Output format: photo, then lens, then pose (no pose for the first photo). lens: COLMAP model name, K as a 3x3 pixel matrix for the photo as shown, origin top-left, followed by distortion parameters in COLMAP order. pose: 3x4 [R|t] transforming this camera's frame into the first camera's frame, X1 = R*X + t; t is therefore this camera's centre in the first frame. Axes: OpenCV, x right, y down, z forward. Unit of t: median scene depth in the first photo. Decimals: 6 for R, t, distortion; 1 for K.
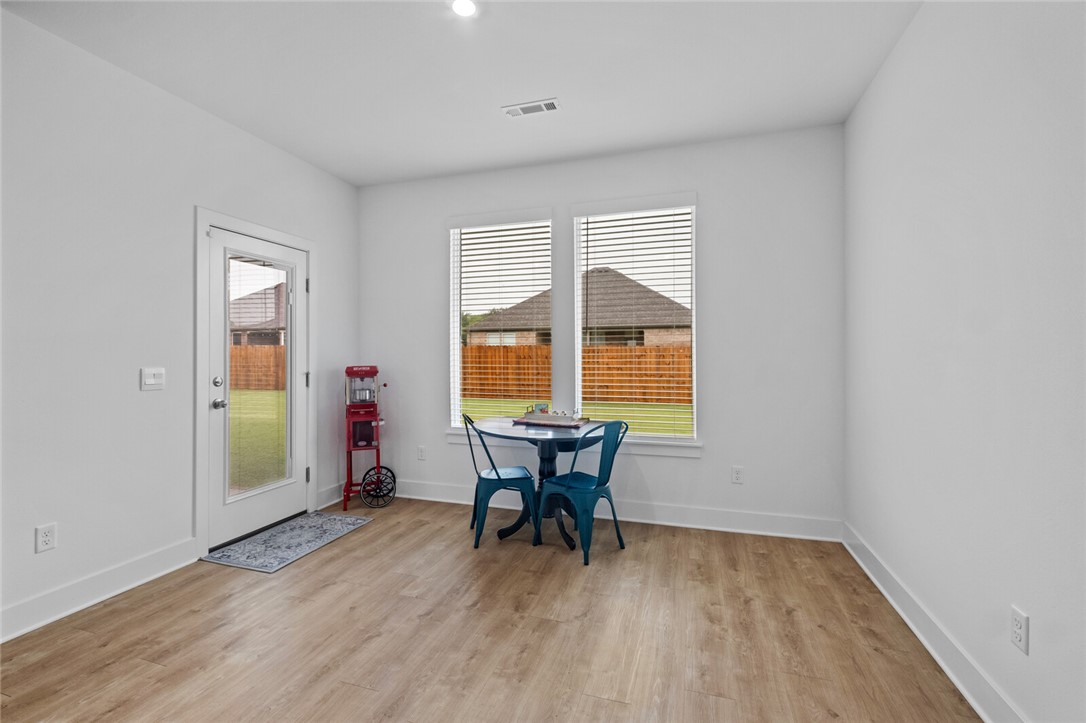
lens RADIAL K [[475.8, 0, 534.8], [0, 475.8, 358.0], [0, 0, 1]] dist [-0.003268, -0.003560]
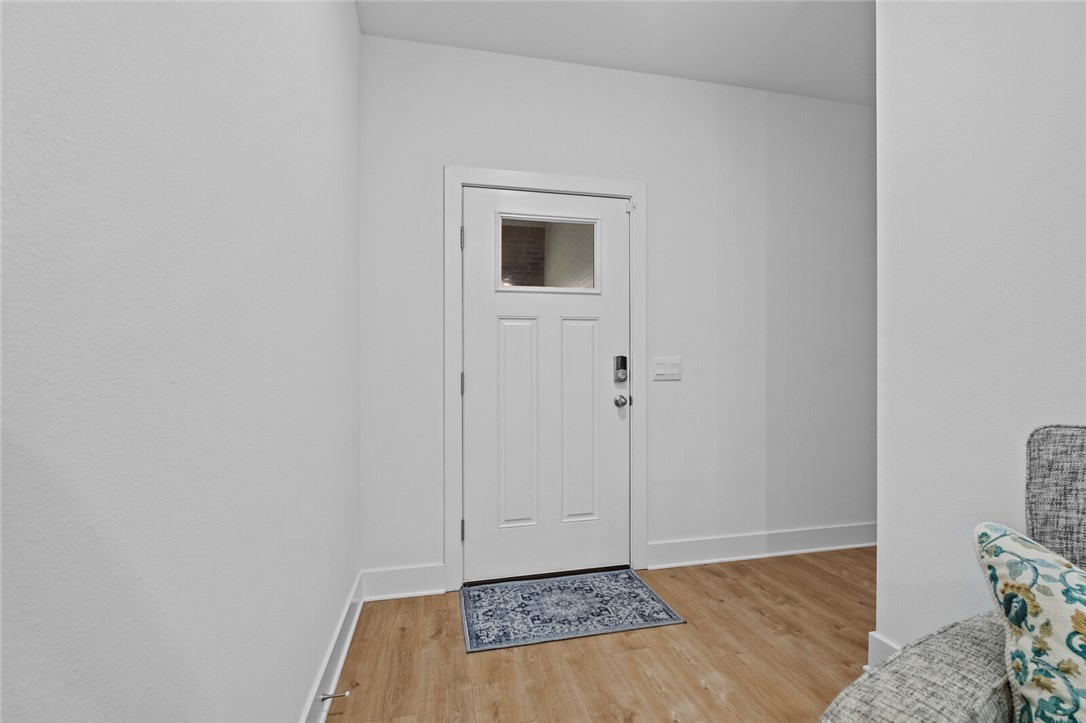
lens RADIAL K [[475.8, 0, 540.5], [0, 475.8, 363.3], [0, 0, 1]] dist [-0.003268, -0.003560]
pose [[0.510022, -0.000754, -0.860161, 0.106065], [-0.001803, 0.999996, -0.001946, 0.007603], [0.860160, 0.002543, 0.510018, 0.591517]]
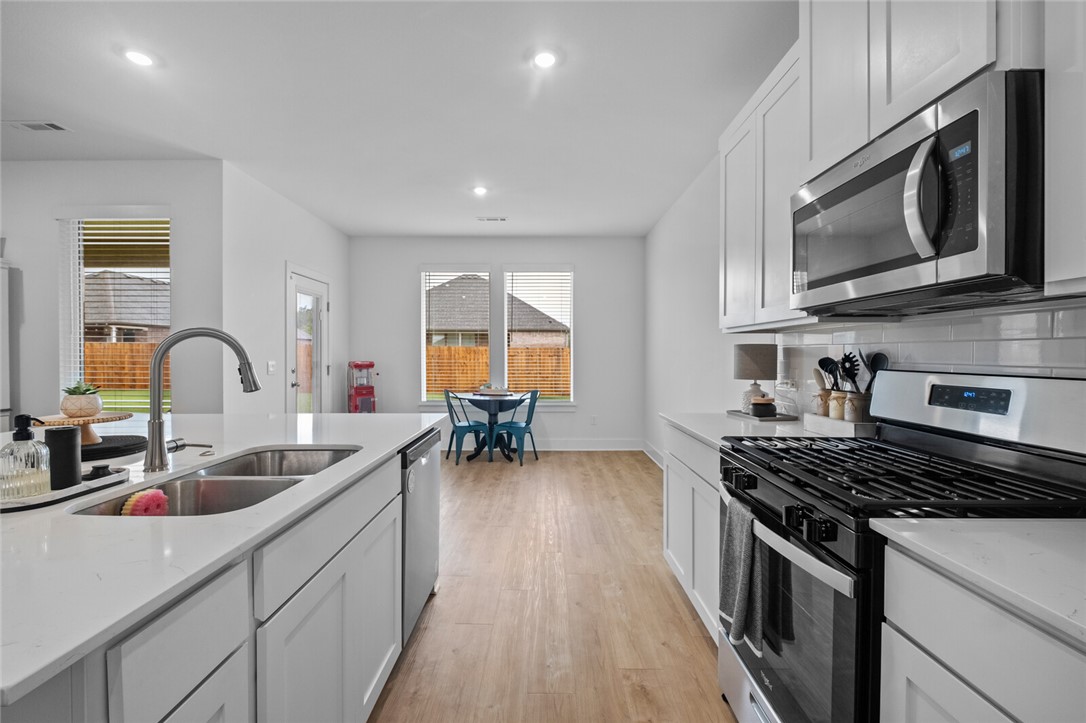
lens RADIAL K [[475.8, 0, 544.7], [0, 475.8, 360.2], [0, 0, 1]] dist [-0.003268, -0.003560]
pose [[0.948336, 0.000291, 0.317267, -0.350158], [-0.002792, 0.999969, 0.007428, 0.001118], [-0.317254, -0.007931, 0.948307, -0.707495]]
